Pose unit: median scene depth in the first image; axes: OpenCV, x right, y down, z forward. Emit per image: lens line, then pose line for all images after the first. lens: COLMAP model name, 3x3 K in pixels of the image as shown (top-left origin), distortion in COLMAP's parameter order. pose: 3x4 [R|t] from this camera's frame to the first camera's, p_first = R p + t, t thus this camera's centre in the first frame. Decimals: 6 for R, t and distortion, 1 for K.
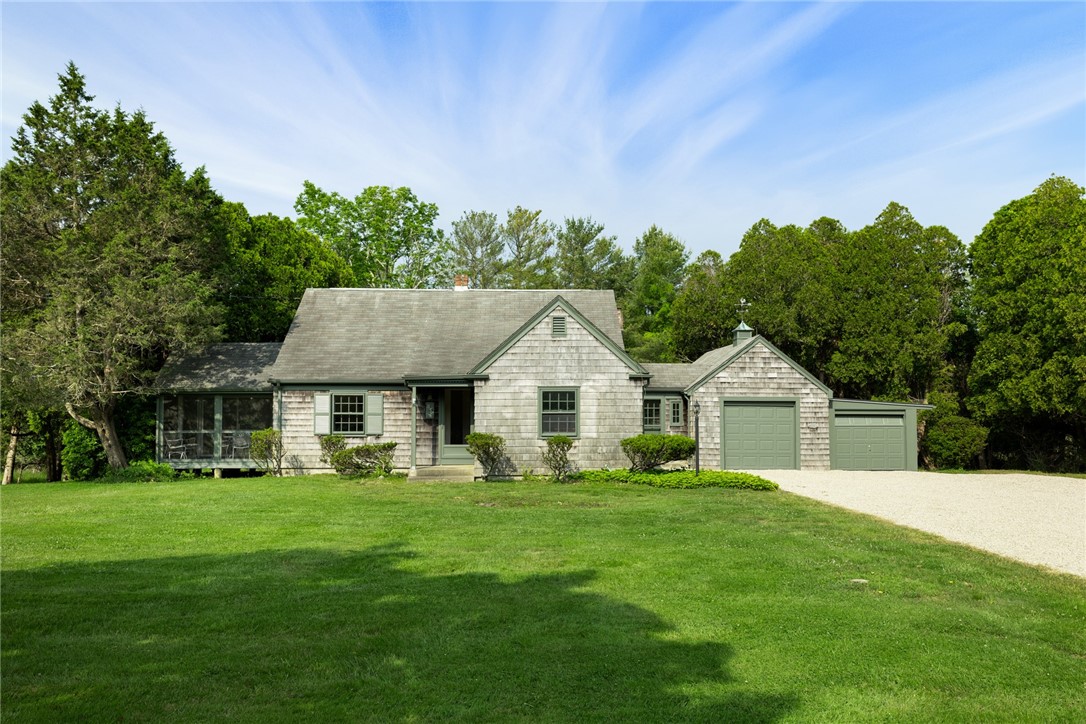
lens RADIAL K [[776.8, 0, 543.0], [0, 776.8, 368.8], [0, 0, 1]] dist [-0.011199, 0.000587]
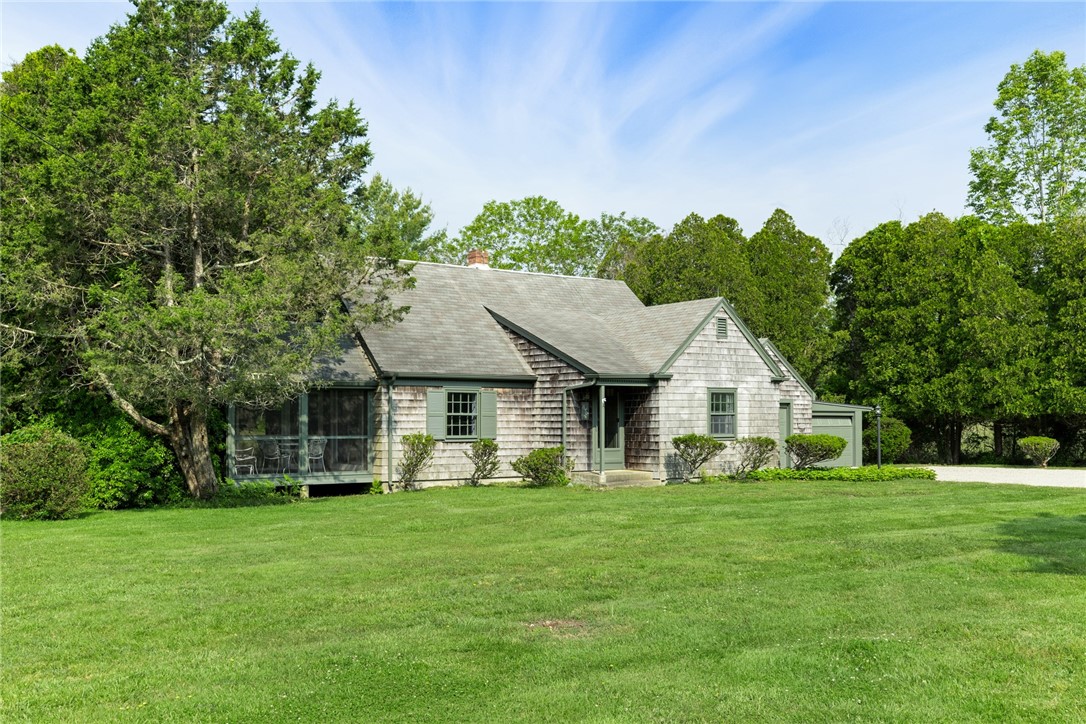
lens RADIAL K [[1082.0, 0, 542.7], [0, 1082.0, 360.6], [0, 0, 1]] dist [-0.014874, 0.000000]
pose [[0.828568, 0.029347, 0.559118, -0.837096], [-0.035080, 0.999384, -0.000470, -0.003171], [-0.558788, -0.019224, 0.829088, -0.023322]]
